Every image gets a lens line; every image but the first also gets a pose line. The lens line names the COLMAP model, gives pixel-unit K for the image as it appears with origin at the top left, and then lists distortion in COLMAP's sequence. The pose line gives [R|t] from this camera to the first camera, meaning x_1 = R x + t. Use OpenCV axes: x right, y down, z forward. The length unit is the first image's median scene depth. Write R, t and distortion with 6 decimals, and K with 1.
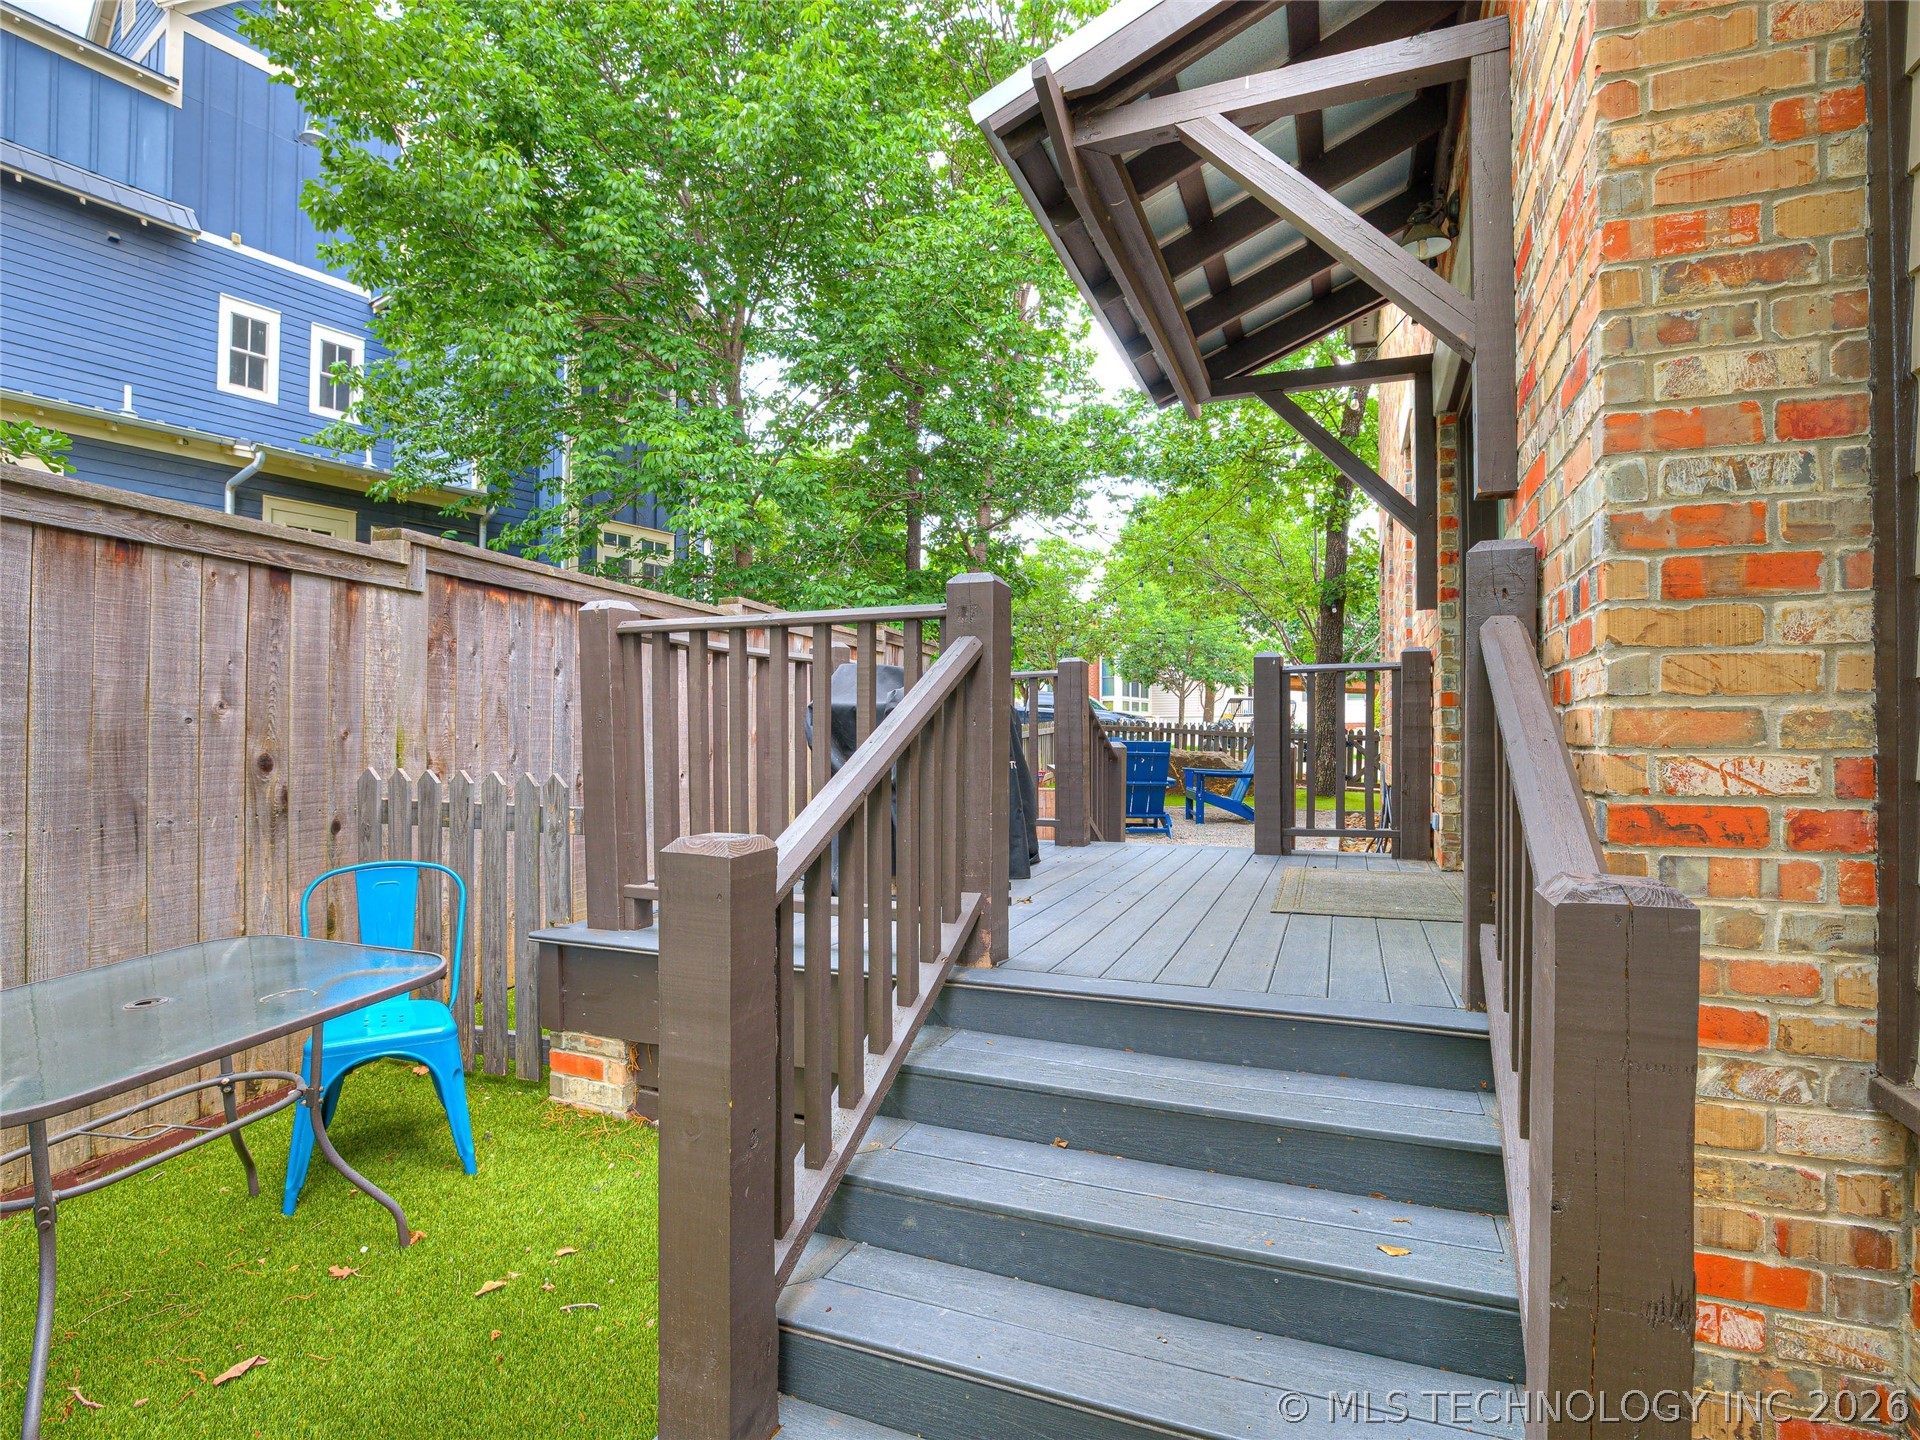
lens RADIAL K [[929.4, 0, 960.0], [0, 929.4, 720.0], [0, 0, 1]] dist [-0.052212, 0.020711]
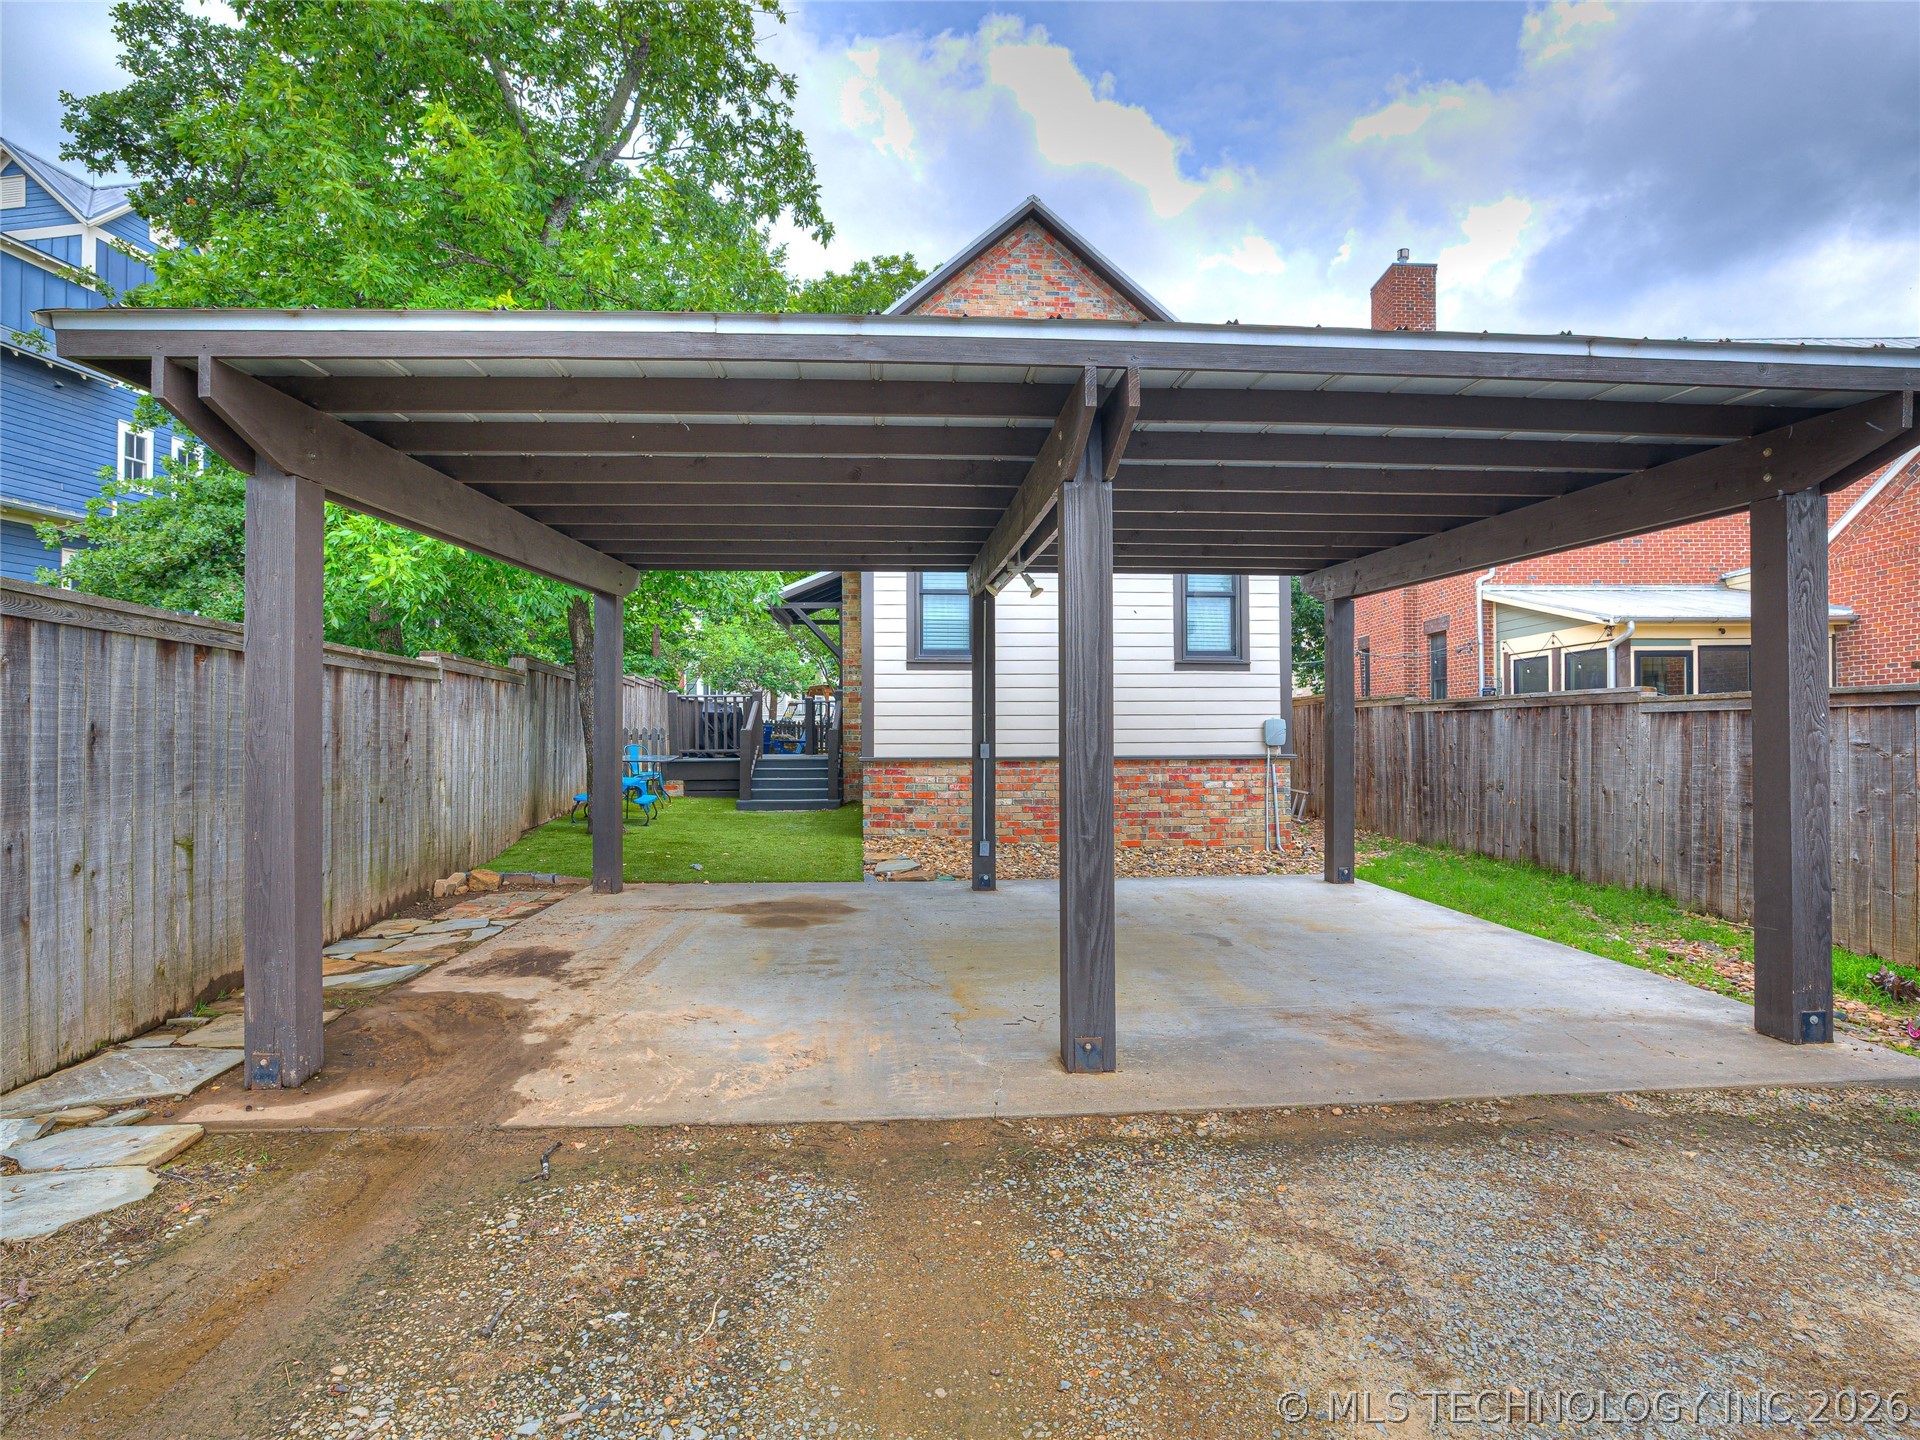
lens RADIAL K [[929.4, 0, 960.0], [0, 929.4, 720.0], [0, 0, 1]] dist [-0.052212, 0.020711]
pose [[0.890815, -0.000063, 0.454367, -0.283446], [-0.000764, 0.999998, 0.001636, 0.002357], [-0.454366, -0.001804, 0.890813, -0.899841]]
